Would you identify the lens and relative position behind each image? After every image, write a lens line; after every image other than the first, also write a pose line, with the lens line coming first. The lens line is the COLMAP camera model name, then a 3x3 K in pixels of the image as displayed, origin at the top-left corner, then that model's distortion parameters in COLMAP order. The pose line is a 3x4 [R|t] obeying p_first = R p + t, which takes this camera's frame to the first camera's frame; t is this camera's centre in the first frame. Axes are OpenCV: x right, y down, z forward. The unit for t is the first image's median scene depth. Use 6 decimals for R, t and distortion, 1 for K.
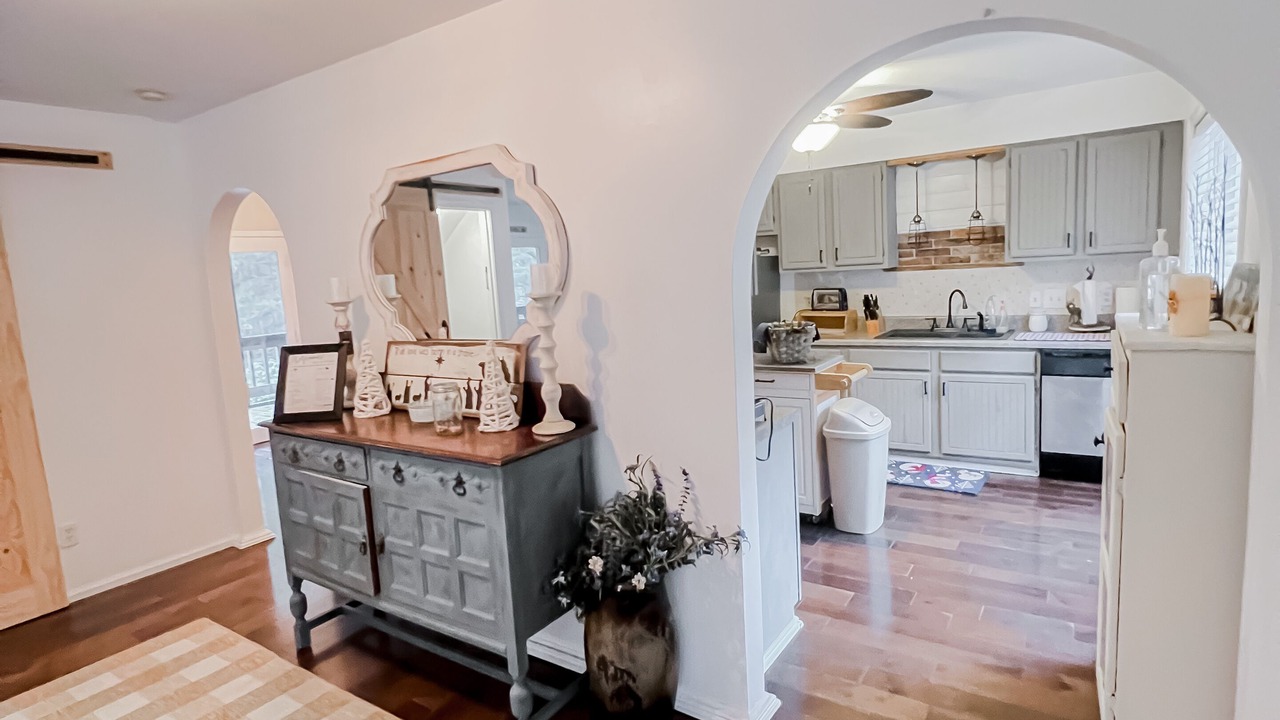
lens RADIAL K [[674.0, 0, 644.3], [0, 674.0, 358.6], [0, 0, 1]] dist [-0.003054, -0.000338]
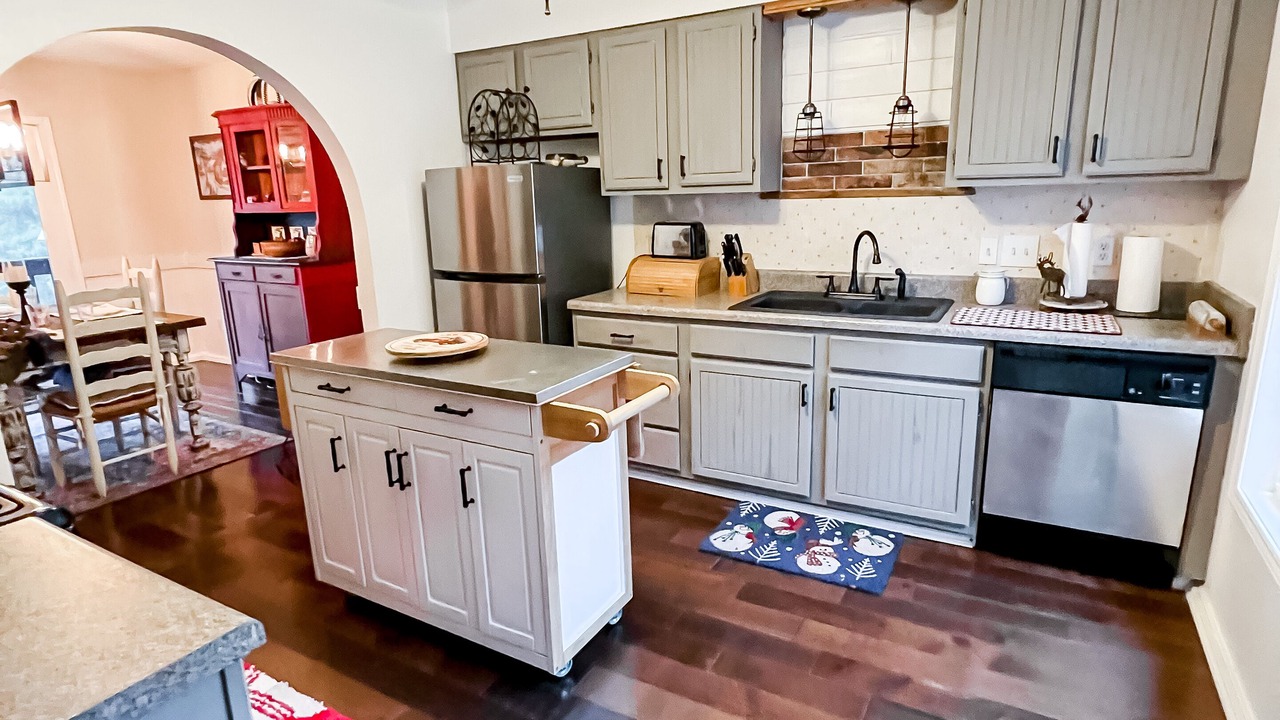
lens RADIAL K [[674.0, 0, 644.3], [0, 674.0, 358.6], [0, 0, 1]] dist [-0.003054, -0.000338]
pose [[0.996761, 0.014645, 0.079076, 0.221189], [-0.022588, 0.994680, 0.100508, -0.045143], [-0.077183, -0.101968, 0.991789, 0.405875]]
